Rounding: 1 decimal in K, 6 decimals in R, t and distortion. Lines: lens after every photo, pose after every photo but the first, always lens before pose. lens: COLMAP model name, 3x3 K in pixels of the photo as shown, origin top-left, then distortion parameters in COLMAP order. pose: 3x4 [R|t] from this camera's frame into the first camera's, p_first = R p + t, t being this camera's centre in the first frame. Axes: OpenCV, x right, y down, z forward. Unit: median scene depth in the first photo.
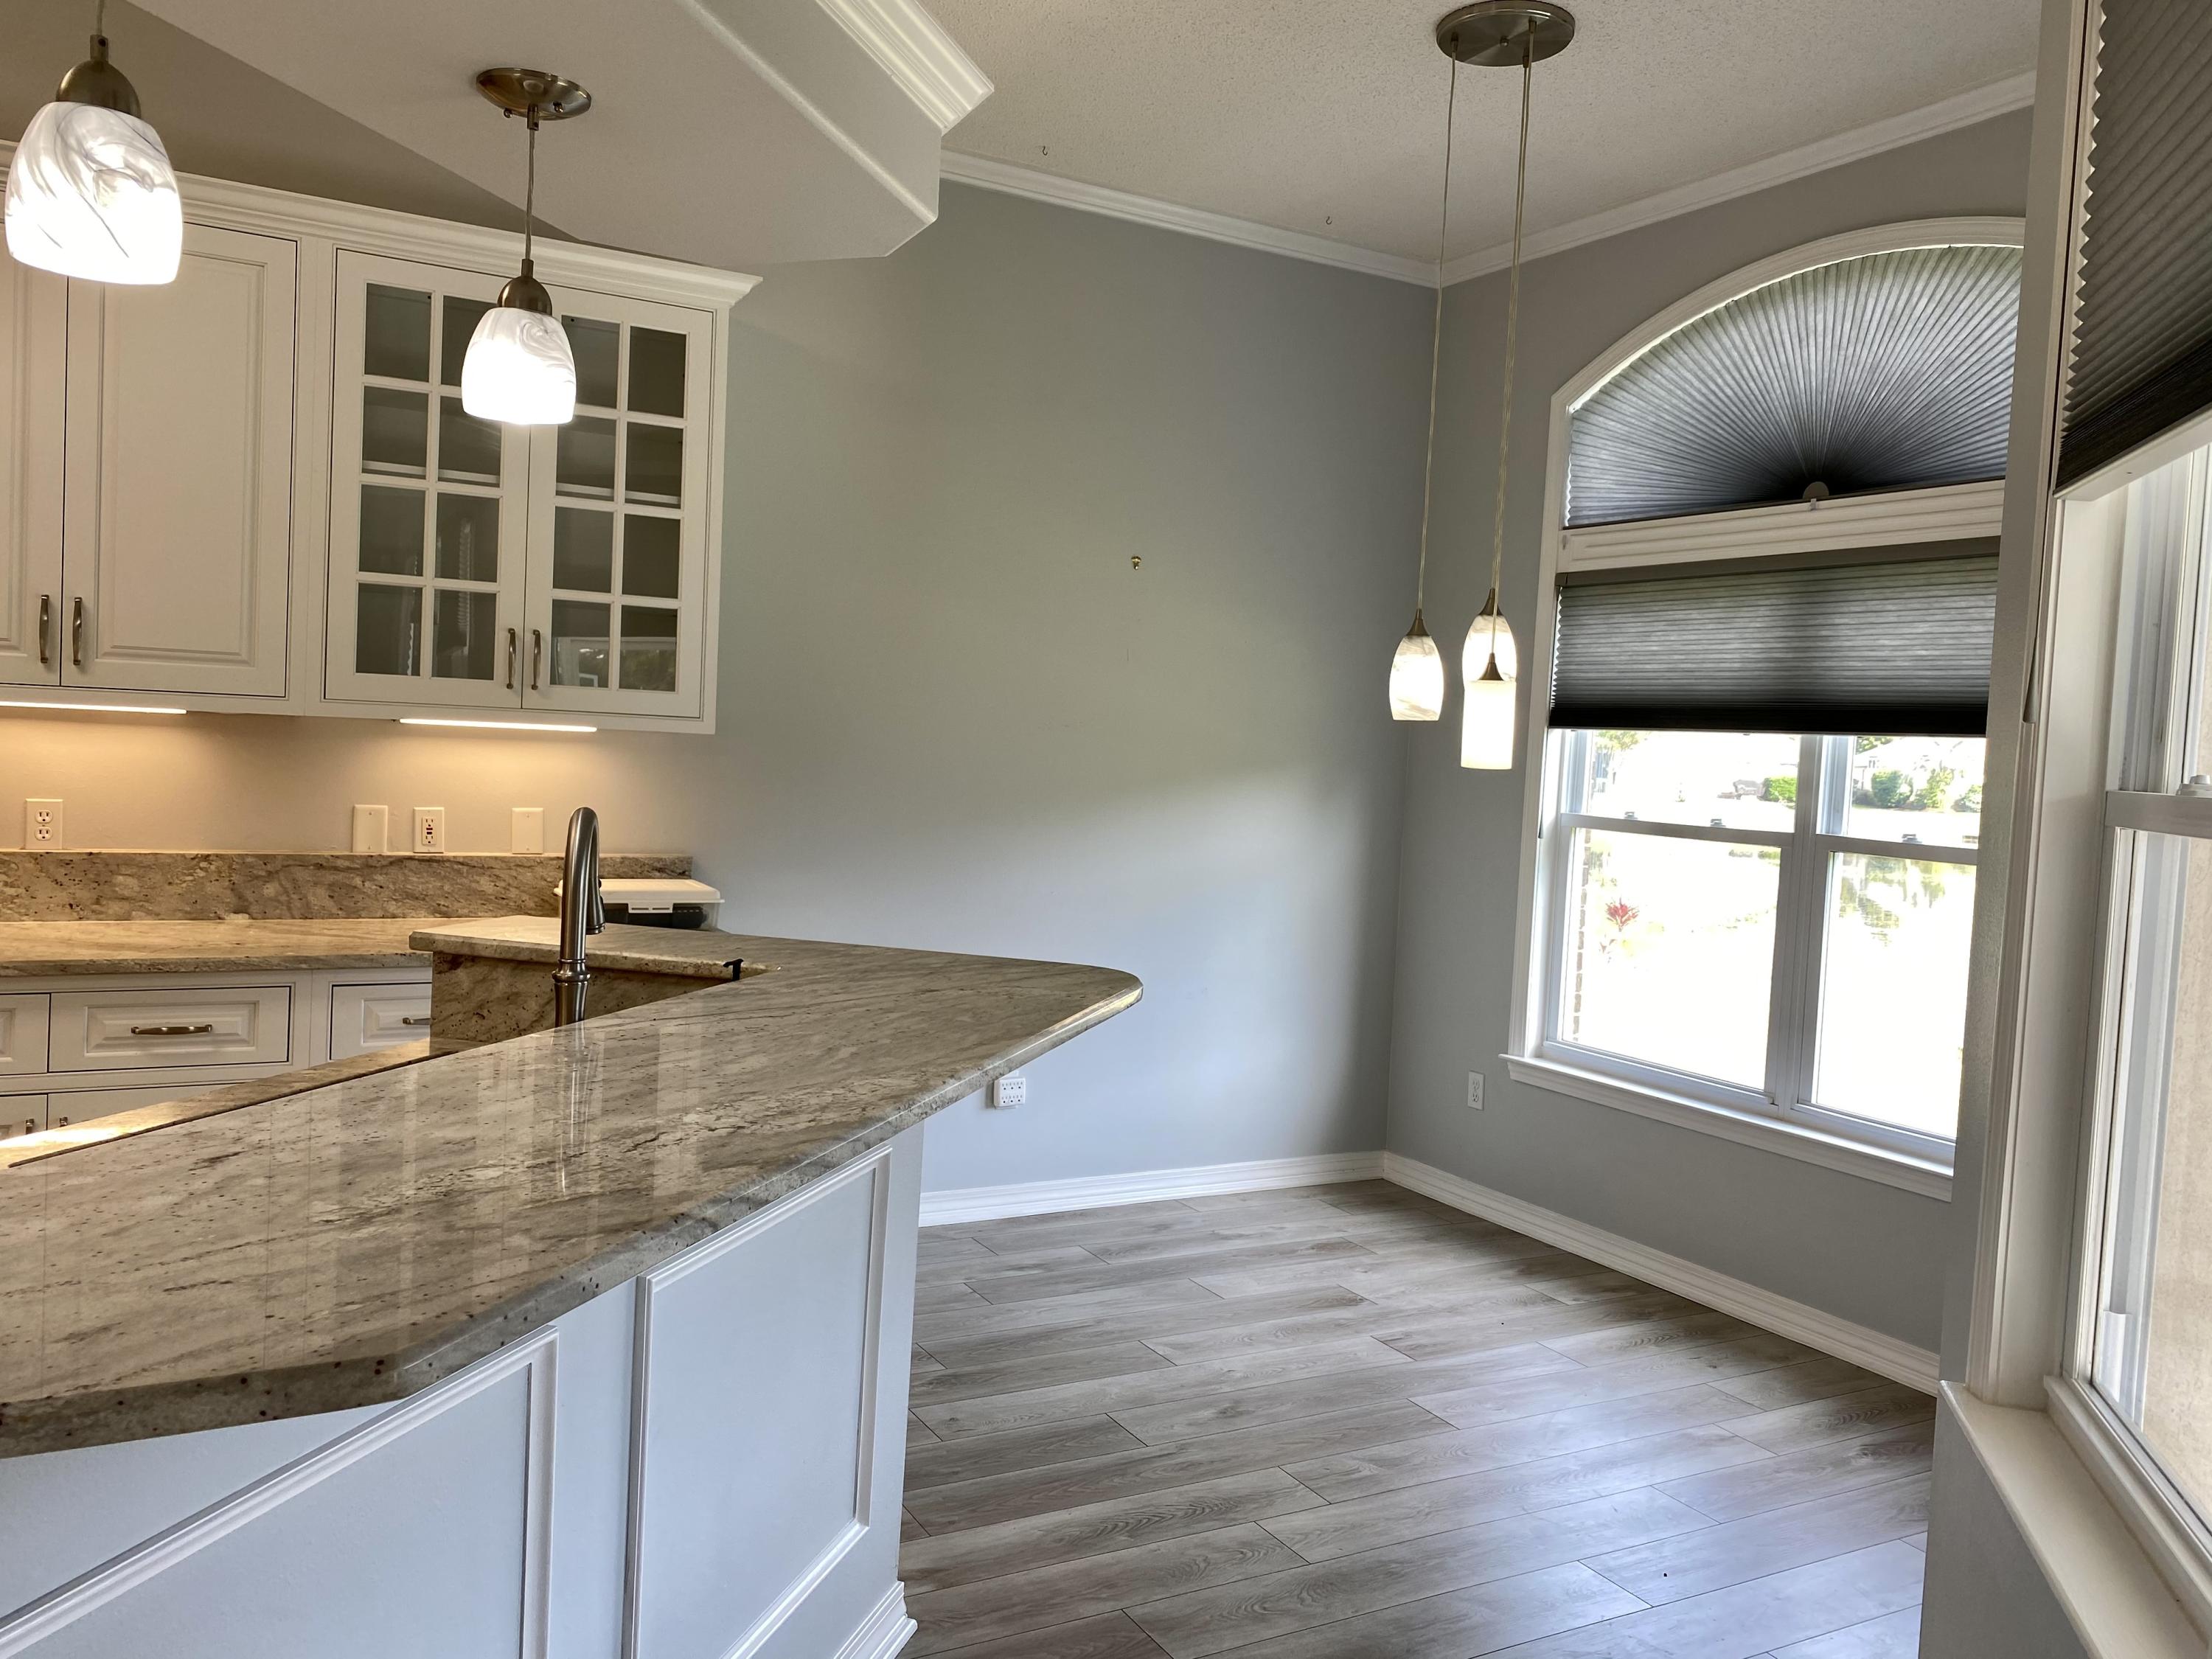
lens RADIAL K [[1688.6, 0, 1126.8], [0, 1688.6, 833.4], [0, 0, 1]] dist [0.044670, -0.043920]
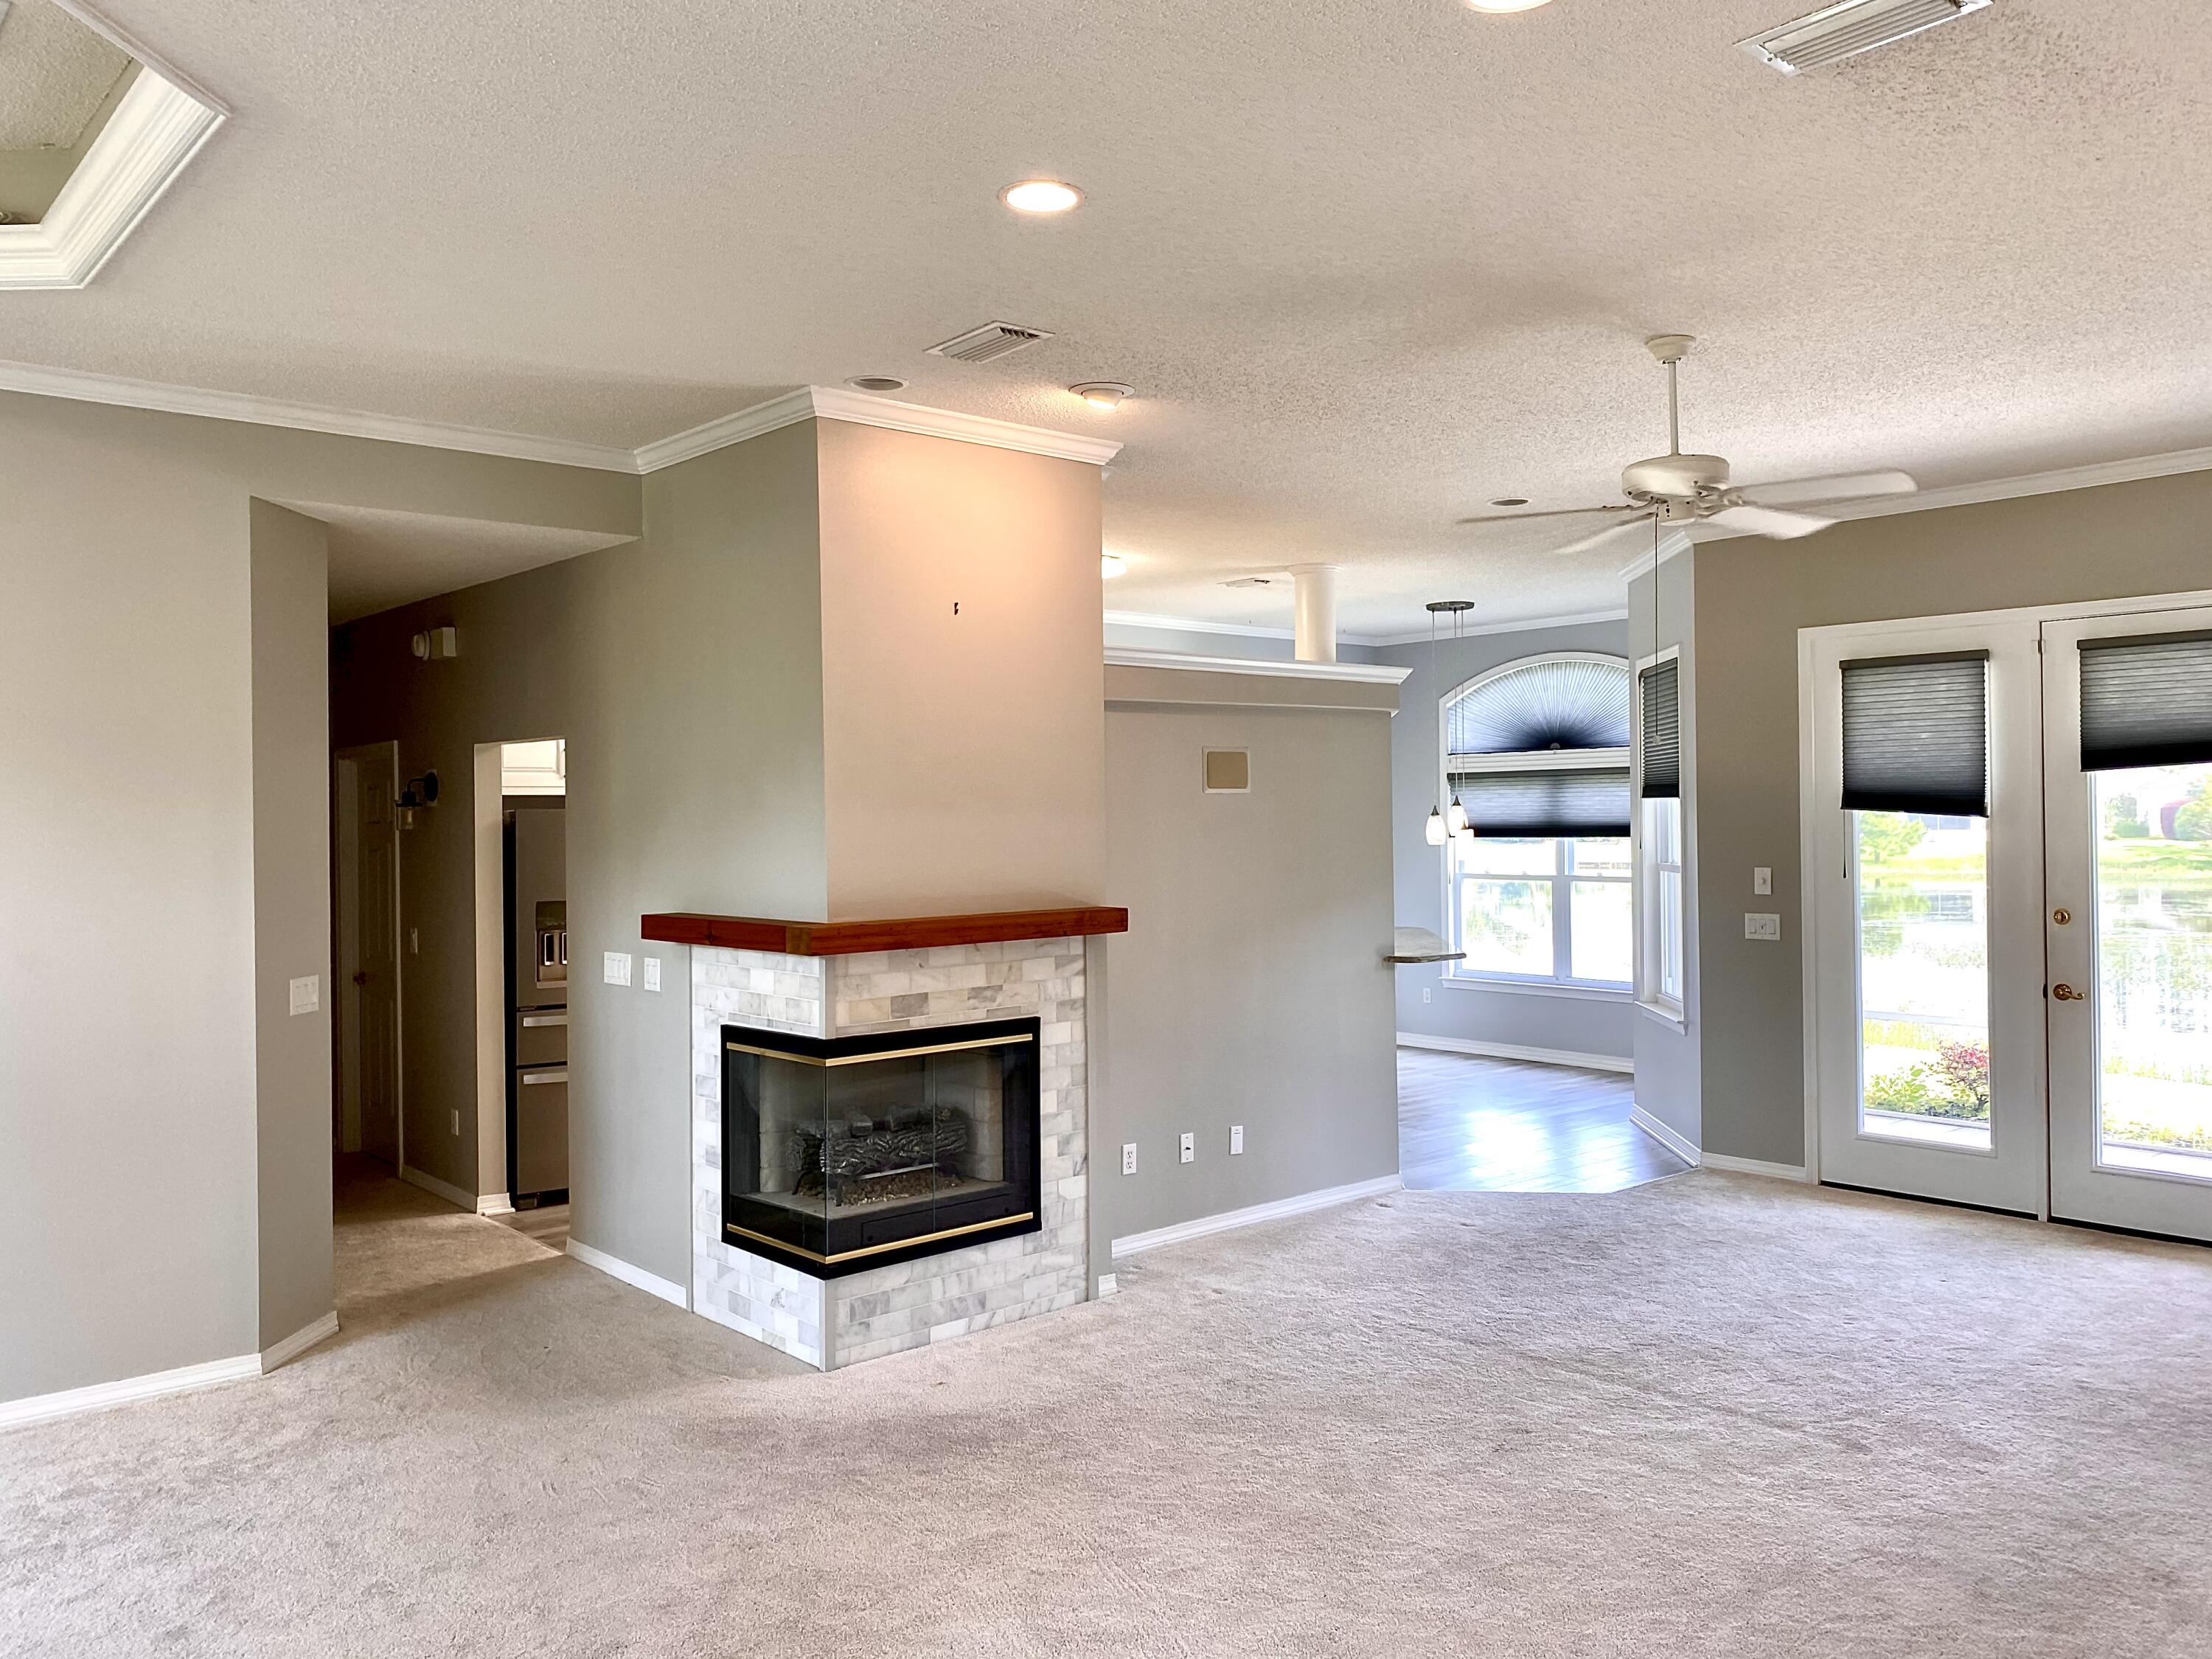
lens RADIAL K [[1688.6, 0, 1114.7], [0, 1688.6, 822.1], [0, 0, 1]] dist [0.044670, -0.043920]
pose [[0.978895, -0.063375, 0.194288, -0.771528], [0.072628, 0.996521, -0.040873, -0.024879], [-0.191021, 0.054121, 0.980093, -1.421877]]
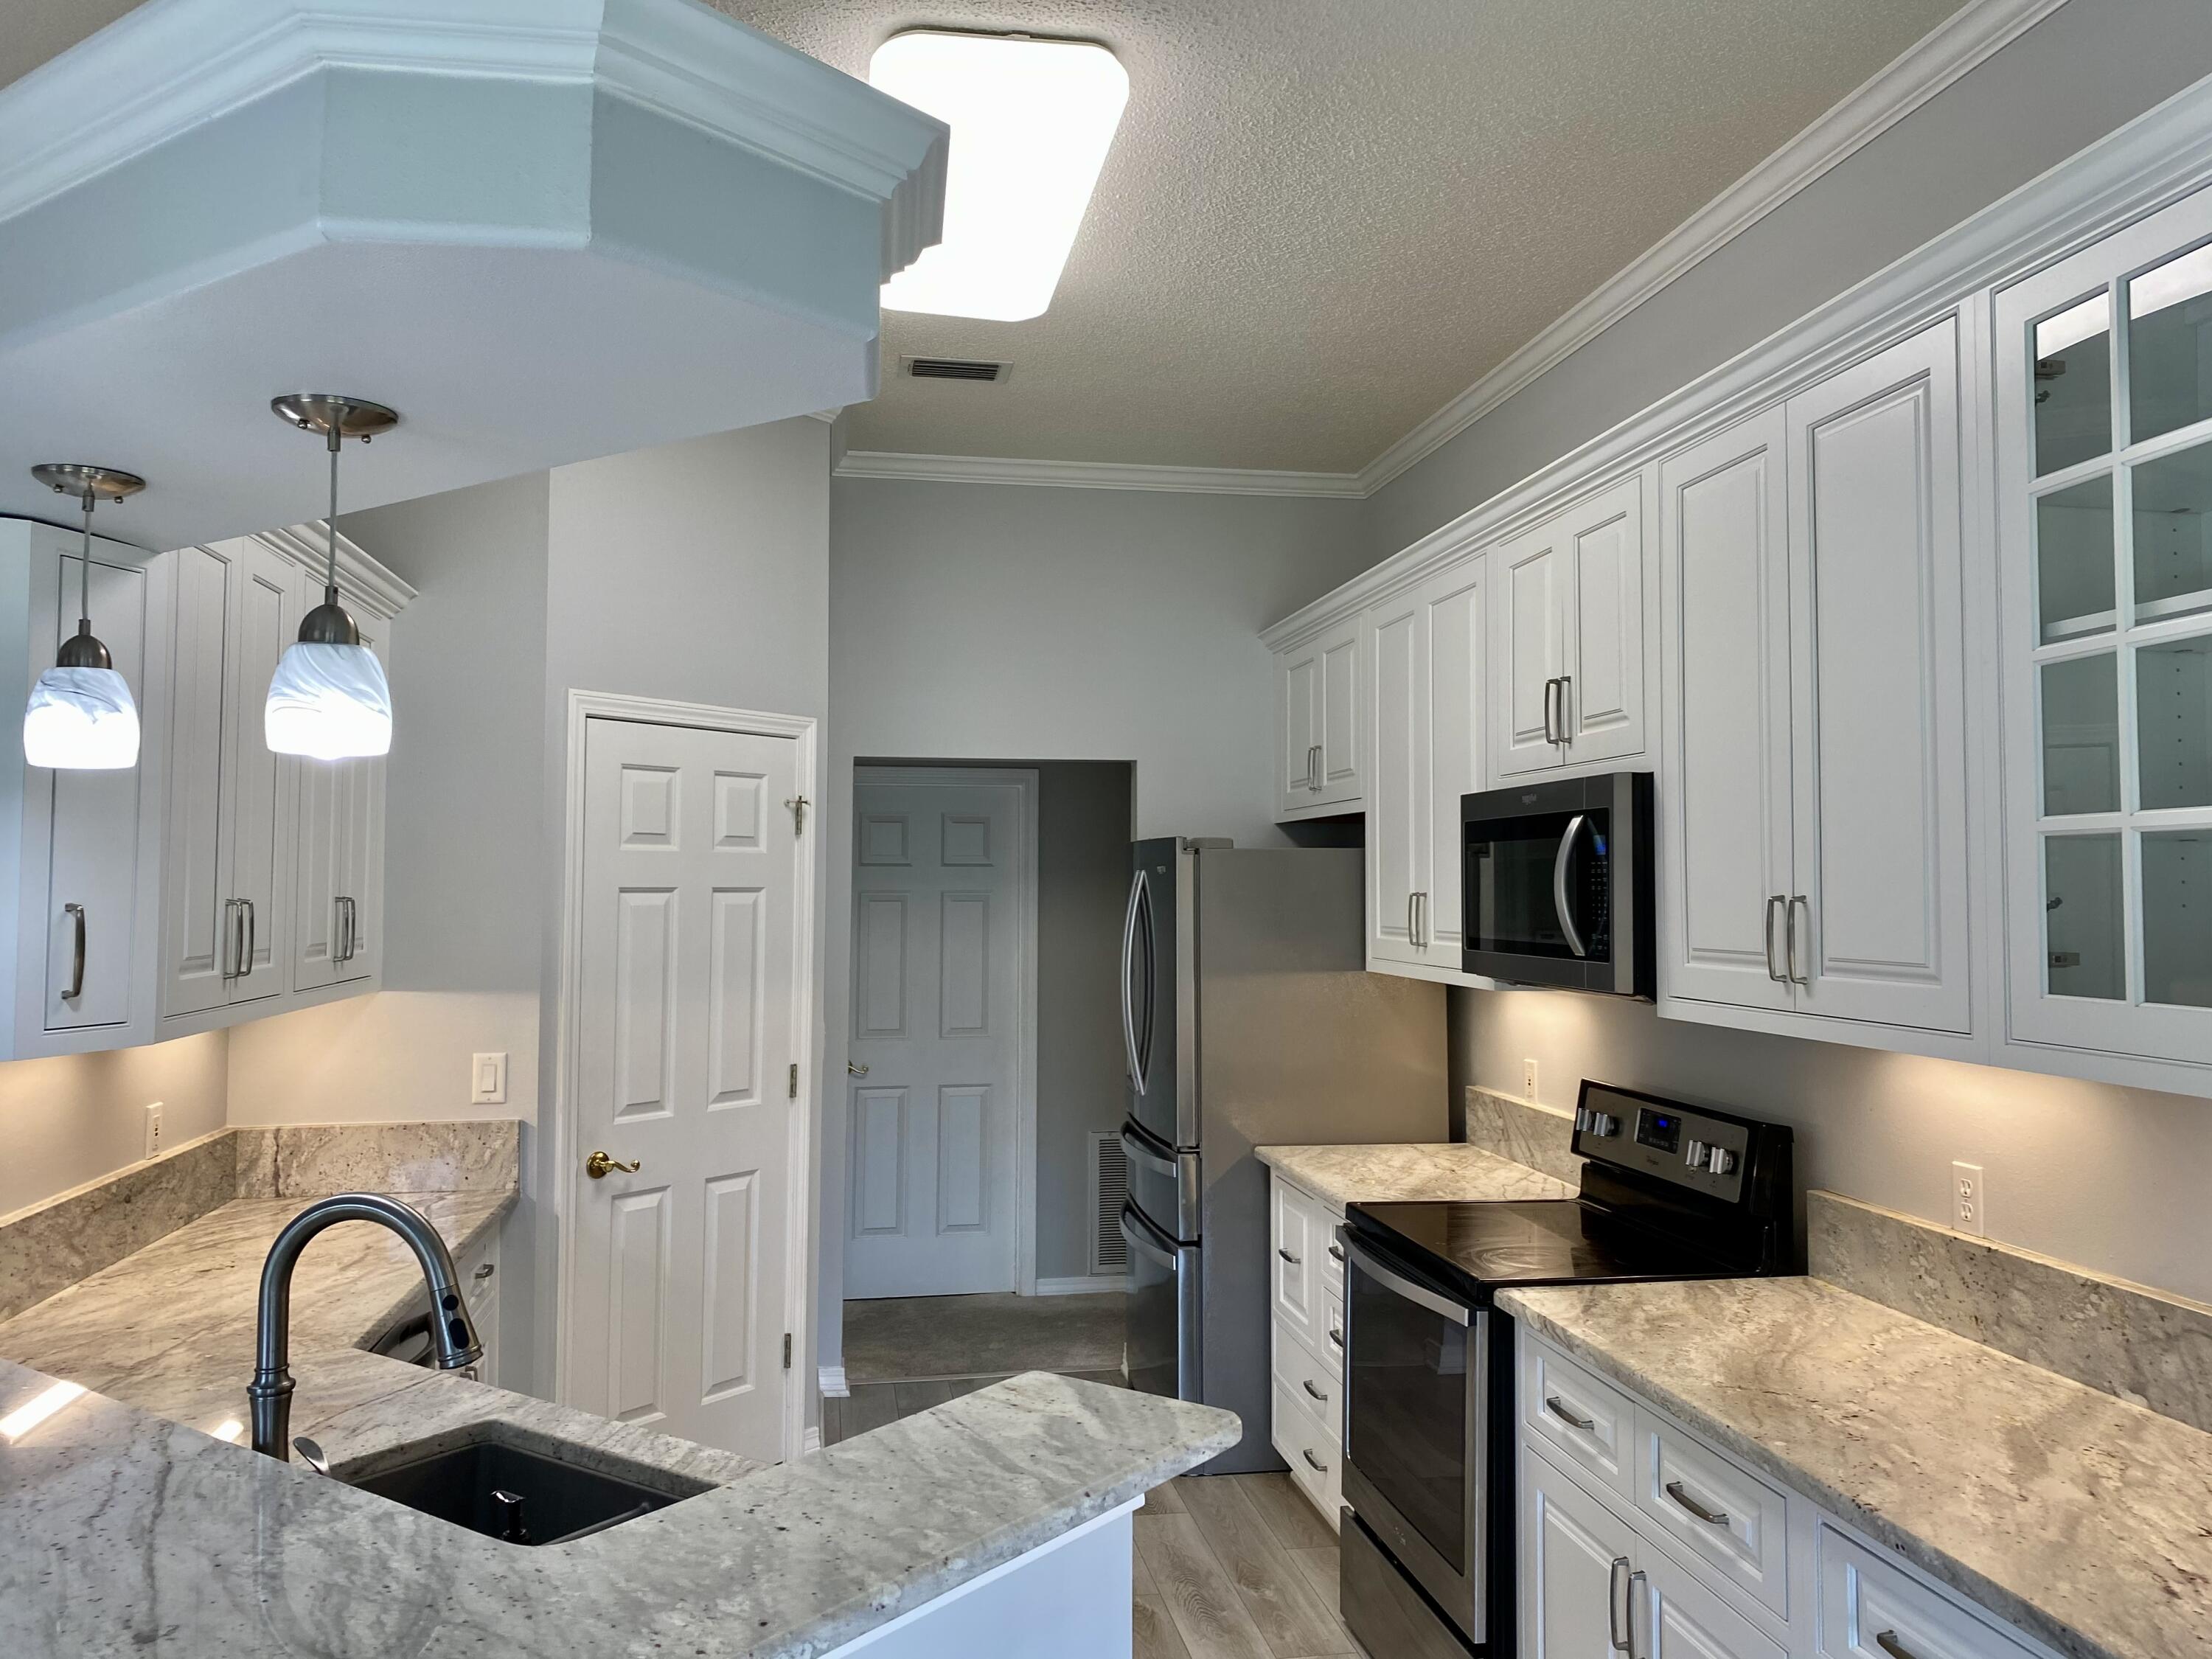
lens RADIAL K [[1688.6, 0, 1110.7], [0, 1688.6, 817.1], [0, 0, 1]] dist [0.044670, -0.043920]
pose [[-0.347940, -0.089734, -0.933213, 0.162502], [-0.072219, 0.995016, -0.068750, -0.077625], [0.934731, 0.043475, -0.352686, 0.767771]]
